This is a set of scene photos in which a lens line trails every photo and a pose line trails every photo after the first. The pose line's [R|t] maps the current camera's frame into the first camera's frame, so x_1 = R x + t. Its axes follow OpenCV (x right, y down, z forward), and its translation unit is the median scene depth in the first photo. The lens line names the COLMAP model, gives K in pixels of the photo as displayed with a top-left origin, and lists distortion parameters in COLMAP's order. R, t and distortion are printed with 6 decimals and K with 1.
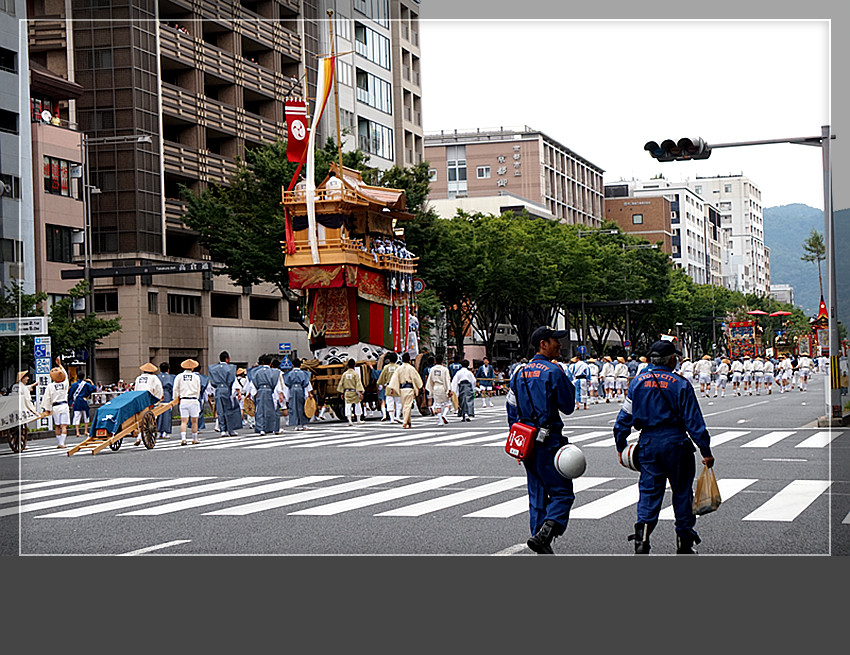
lens RADIAL K [[2134.6, 0, 426.3], [0, 2134.6, 330.1], [0, 0, 1]] dist [0.341884, 0.000000]
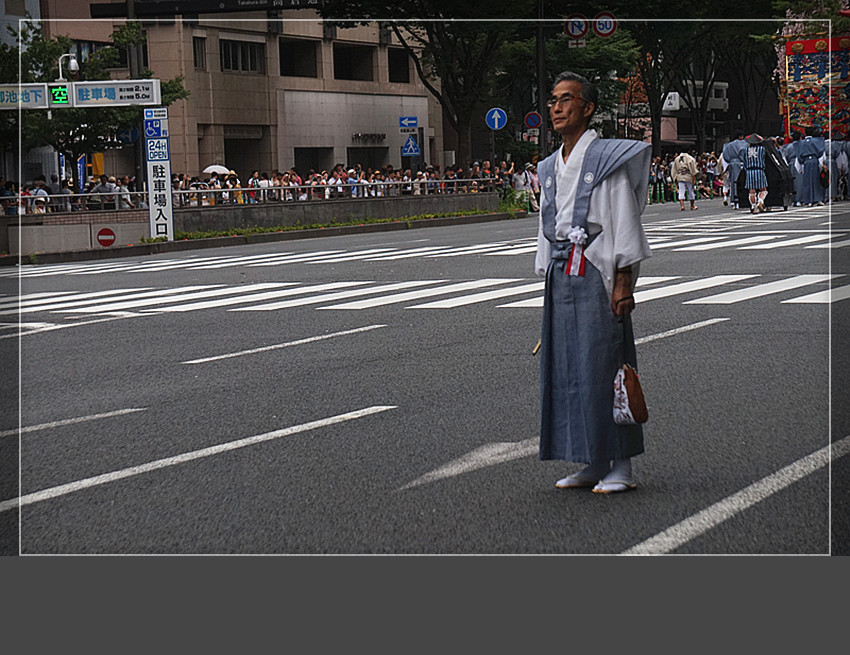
lens RADIAL K [[3664.1, 0, 425.2], [0, 3664.1, 324.1], [0, 0, 1]] dist [1.439202, 0.000000]
pose [[0.999761, -0.003985, -0.021478, -0.034544], [0.005326, 0.998017, 0.062719, -0.001114], [0.021185, -0.062819, 0.997800, -0.113691]]
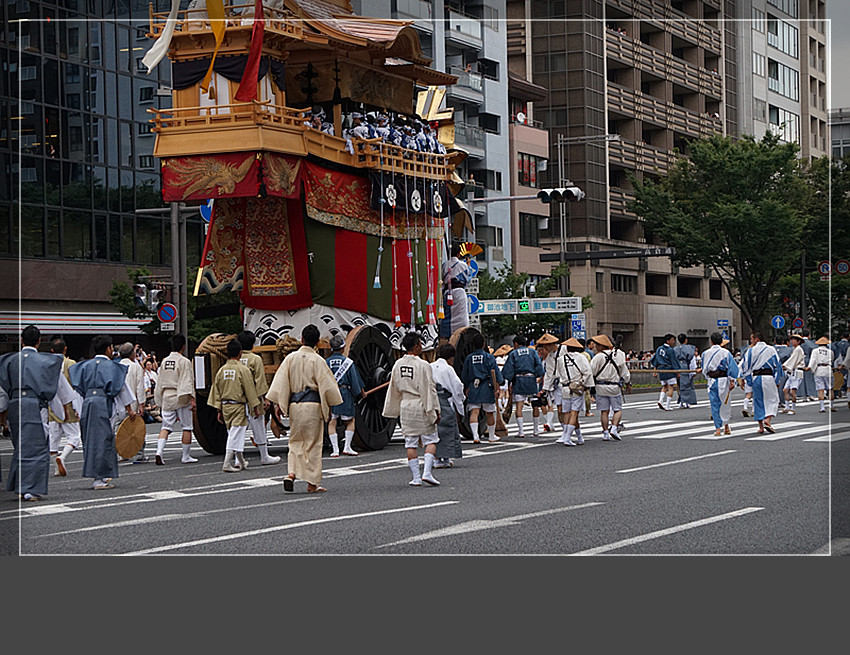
lens RADIAL K [[2134.6, 0, 425.6], [0, 2134.6, 319.6], [0, 0, 1]] dist [0.341884, 0.000000]
pose [[0.987433, 0.011904, -0.157592, -0.039971], [-0.010701, 0.999907, 0.008482, -0.001572], [0.157678, -0.006689, 0.987468, -0.102686]]
